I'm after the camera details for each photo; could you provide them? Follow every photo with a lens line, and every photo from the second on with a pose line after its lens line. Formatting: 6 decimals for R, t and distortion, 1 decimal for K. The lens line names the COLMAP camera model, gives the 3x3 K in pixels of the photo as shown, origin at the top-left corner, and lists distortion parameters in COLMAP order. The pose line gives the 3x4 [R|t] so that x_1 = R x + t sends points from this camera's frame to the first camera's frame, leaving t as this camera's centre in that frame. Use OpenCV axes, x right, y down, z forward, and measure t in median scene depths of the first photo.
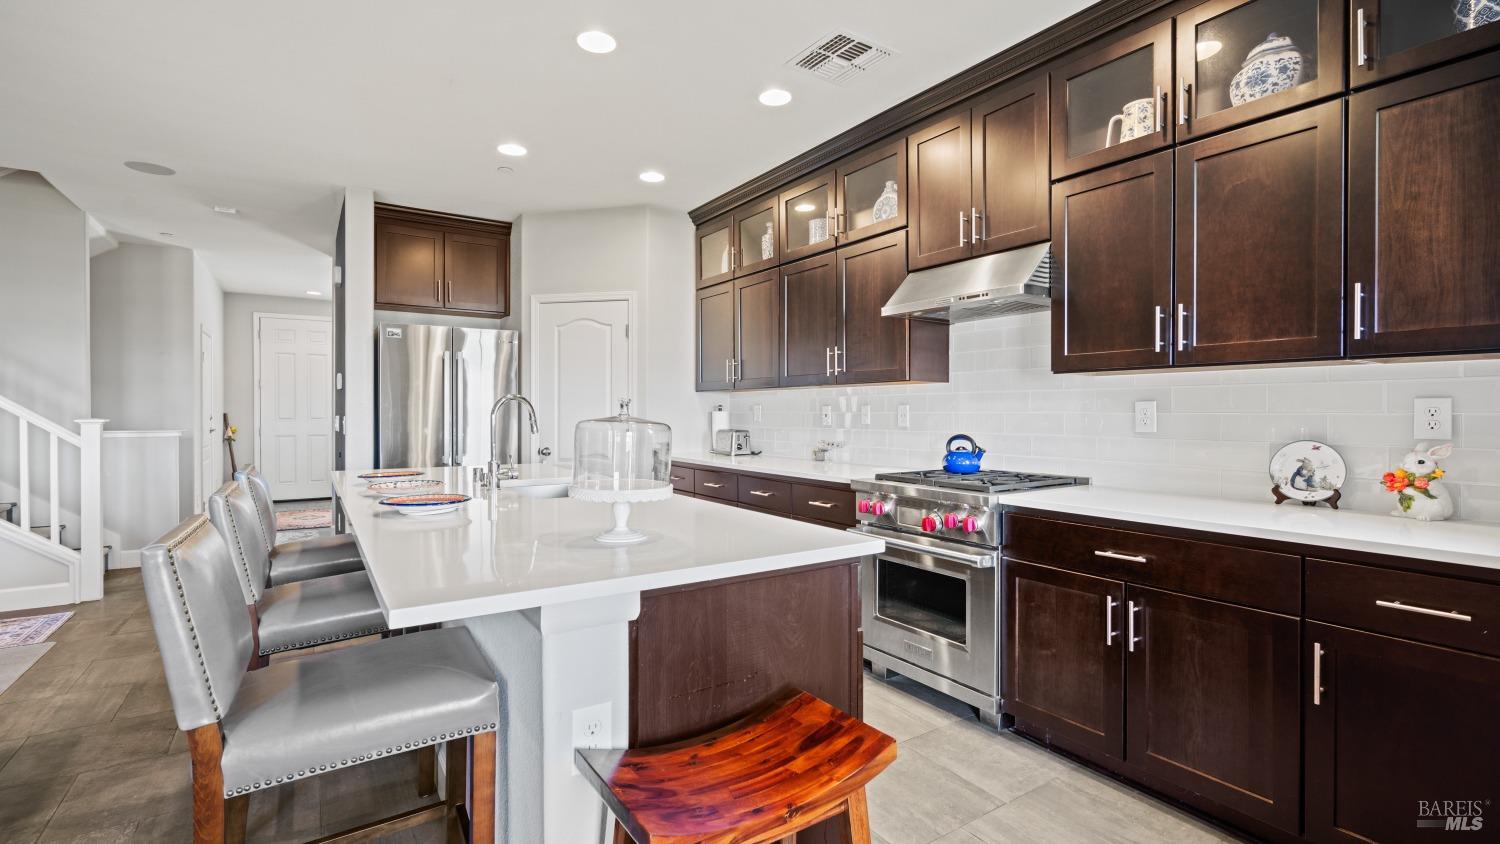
lens RADIAL K [[672.4, 0, 748.7], [0, 672.4, 415.6], [0, 0, 1]] dist [0.000011, 0.000739]
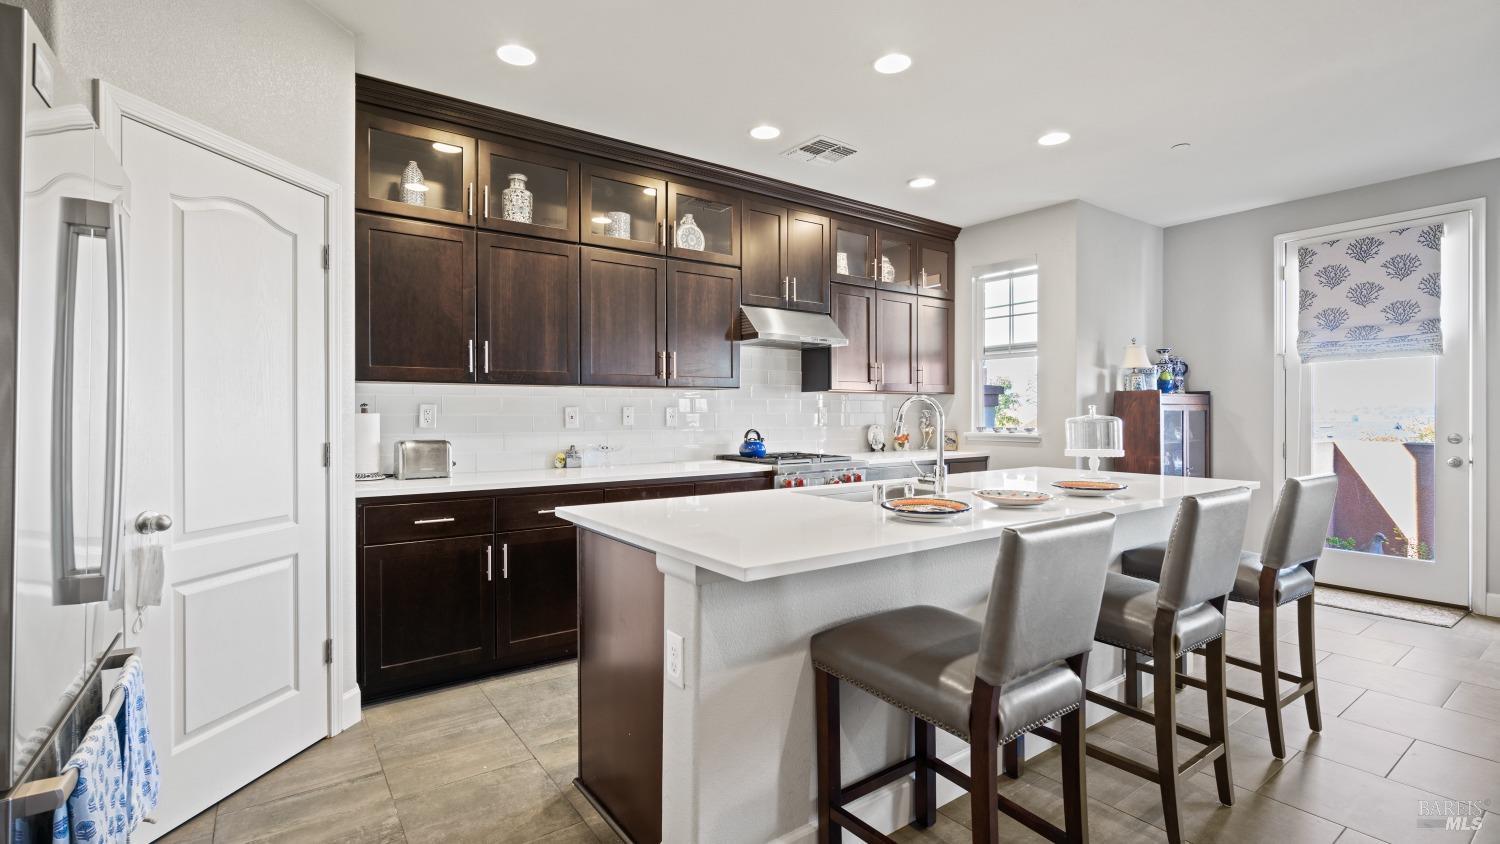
lens RADIAL K [[685.0, 0, 746.6], [0, 685.0, 417.5], [0, 0, 1]] dist [-0.000658, 0.000217]
pose [[-0.041758, -0.008548, 0.999091, -1.078725], [0.007183, 0.999935, 0.008855, -0.008456], [-0.999102, 0.007546, -0.041694, 1.057139]]
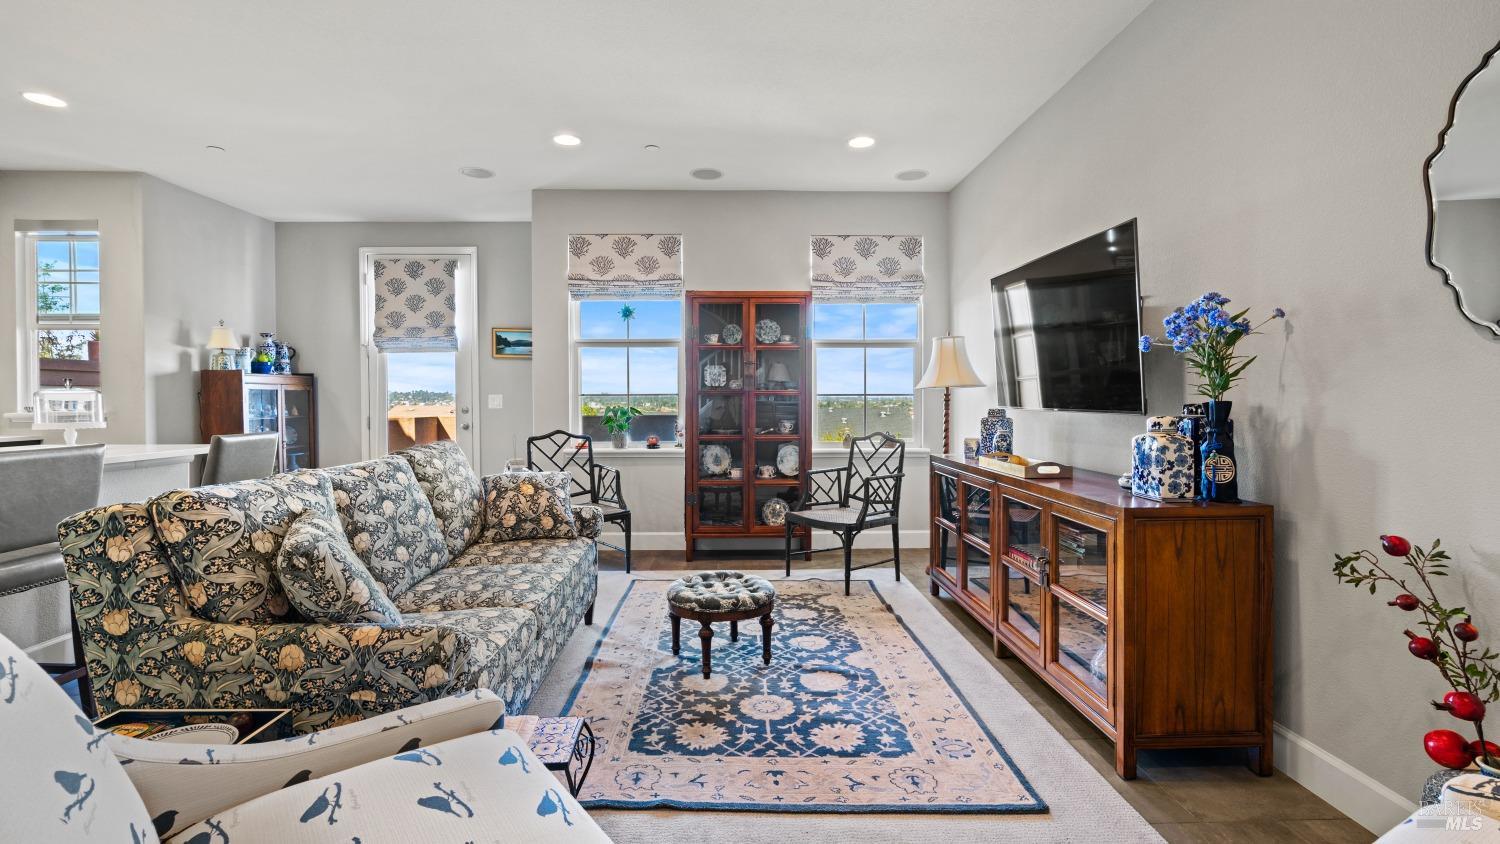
lens RADIAL K [[676.6, 0, 747.7], [0, 676.6, 409.7], [0, 0, 1]] dist [-0.019731, 0.014320]
pose [[-0.848060, -0.009055, 0.529823, -1.473094], [0.002729, 0.999766, 0.021455, 0.013845], [-0.529893, 0.019641, -0.847837, 0.820872]]
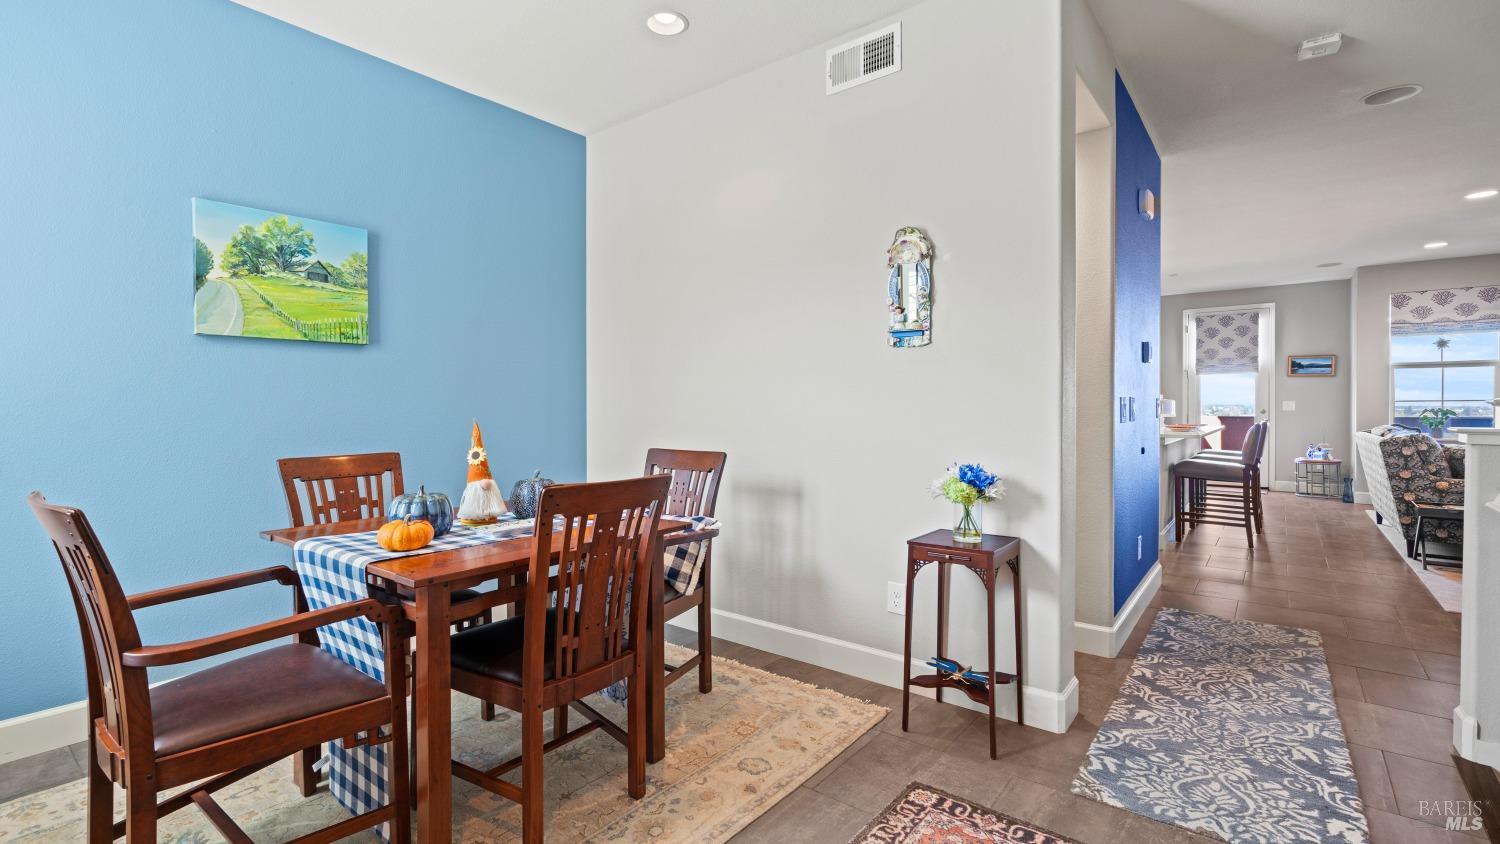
lens RADIAL K [[672.4, 0, 748.7], [0, 672.4, 415.6], [0, 0, 1]] dist [0.000011, 0.000739]
pose [[-0.308201, -0.016012, 0.951186, -1.826253], [0.005975, 0.999806, 0.018767, 0.005310], [-0.951302, 0.011468, -0.308046, 2.539773]]
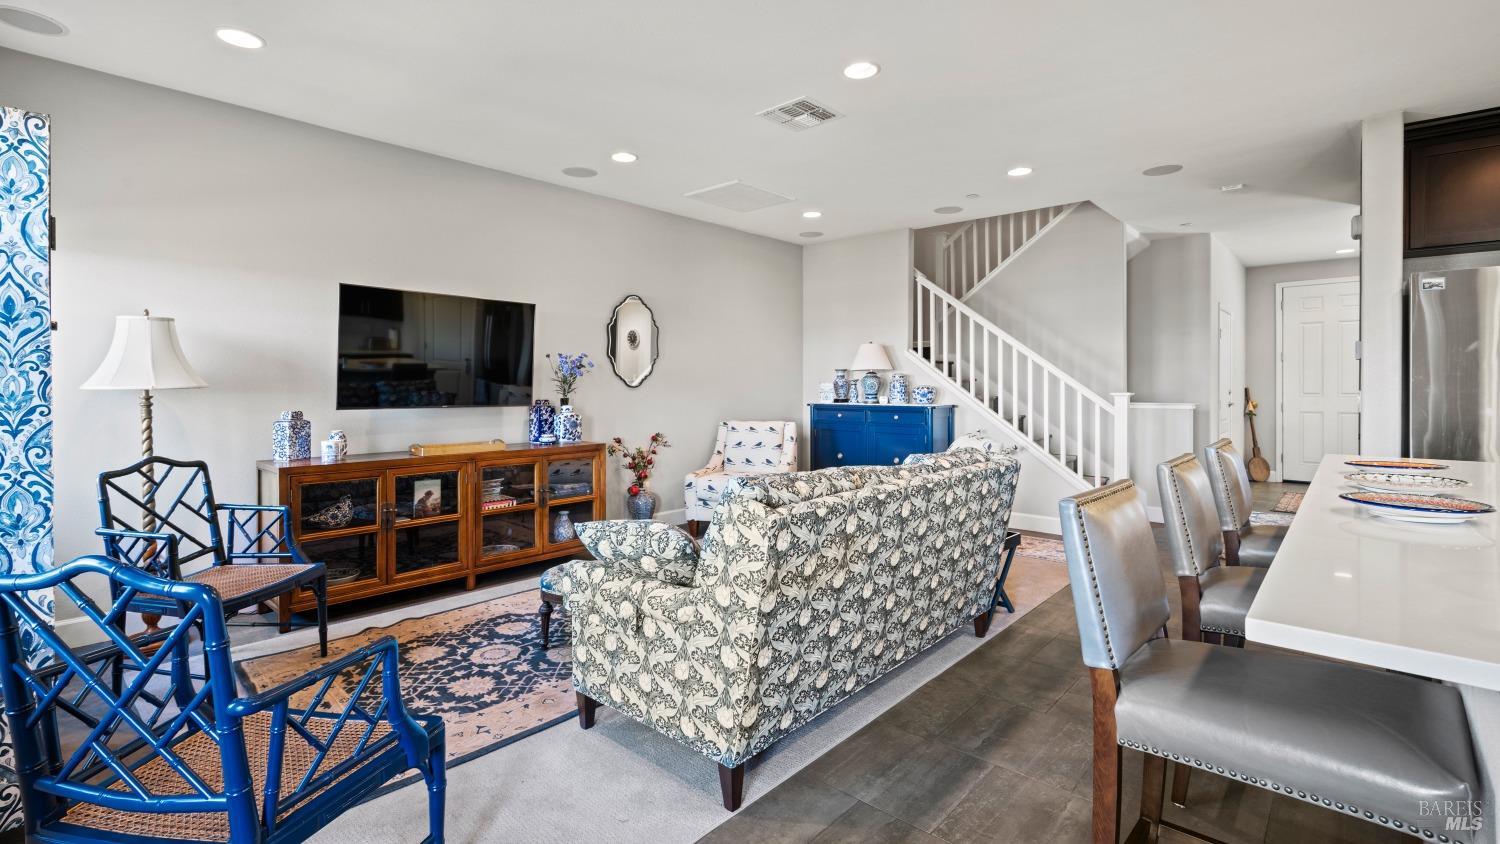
lens RADIAL K [[672.0, 0, 741.9], [0, 672.0, 390.1], [0, 0, 1]] dist [0.000152, -0.000505]
pose [[0.242667, 0.001364, -0.970109, 0.042412], [-0.001801, 0.999998, 0.000955, 0.000465], [0.970108, 0.001515, 0.242669, 0.052936]]
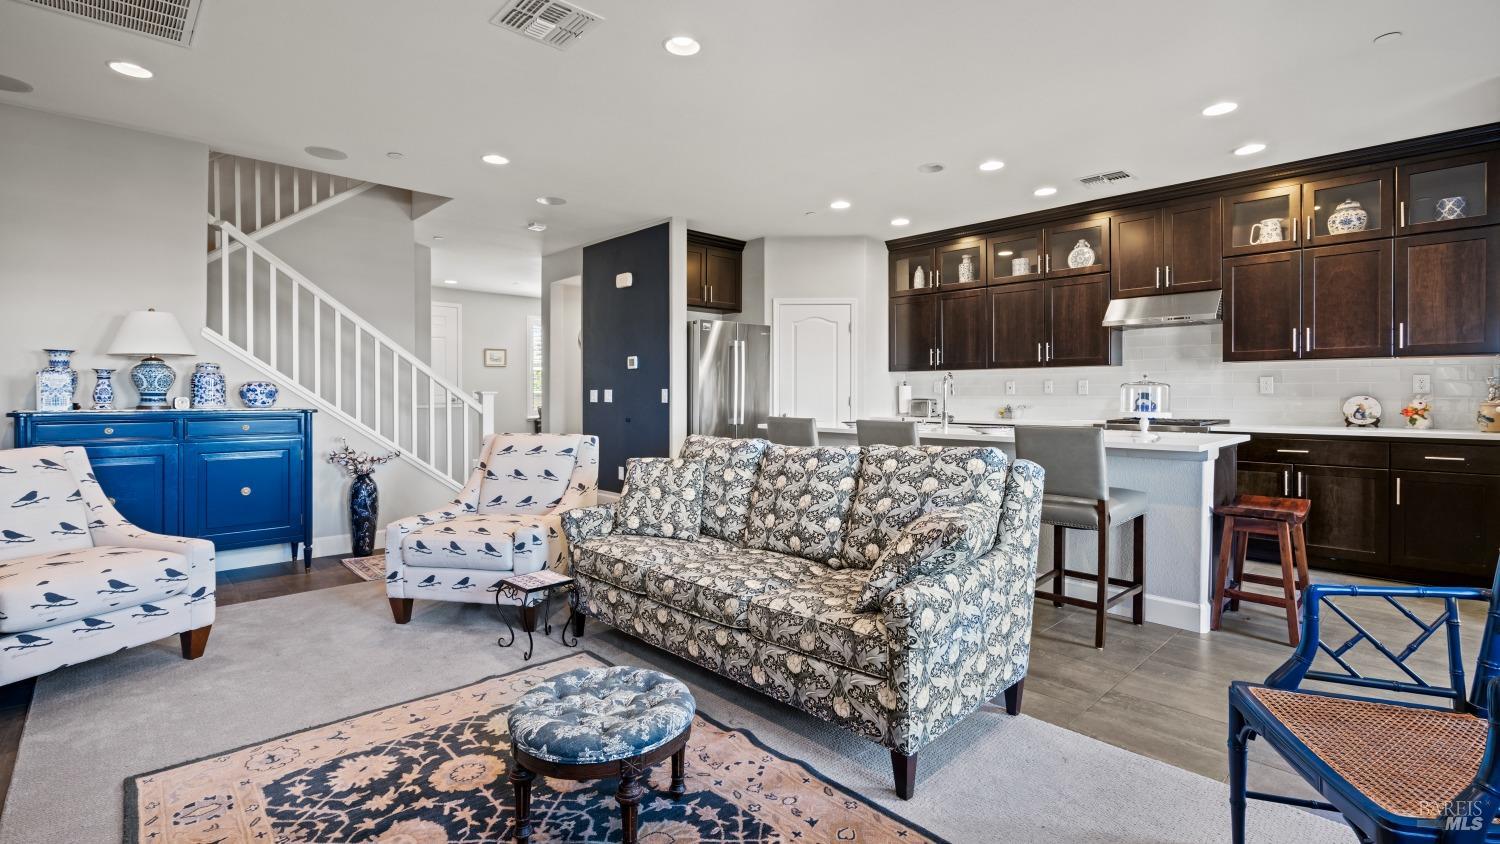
lens RADIAL K [[673.3, 0, 744.0], [0, 673.3, 397.7], [0, 0, 1]] dist [-0.002303, -0.000527]
pose [[0.985203, -0.004172, 0.171343, -0.945264], [0.003944, 0.999991, 0.001671, 0.022886], [-0.171348, -0.000971, 0.985210, -0.480239]]
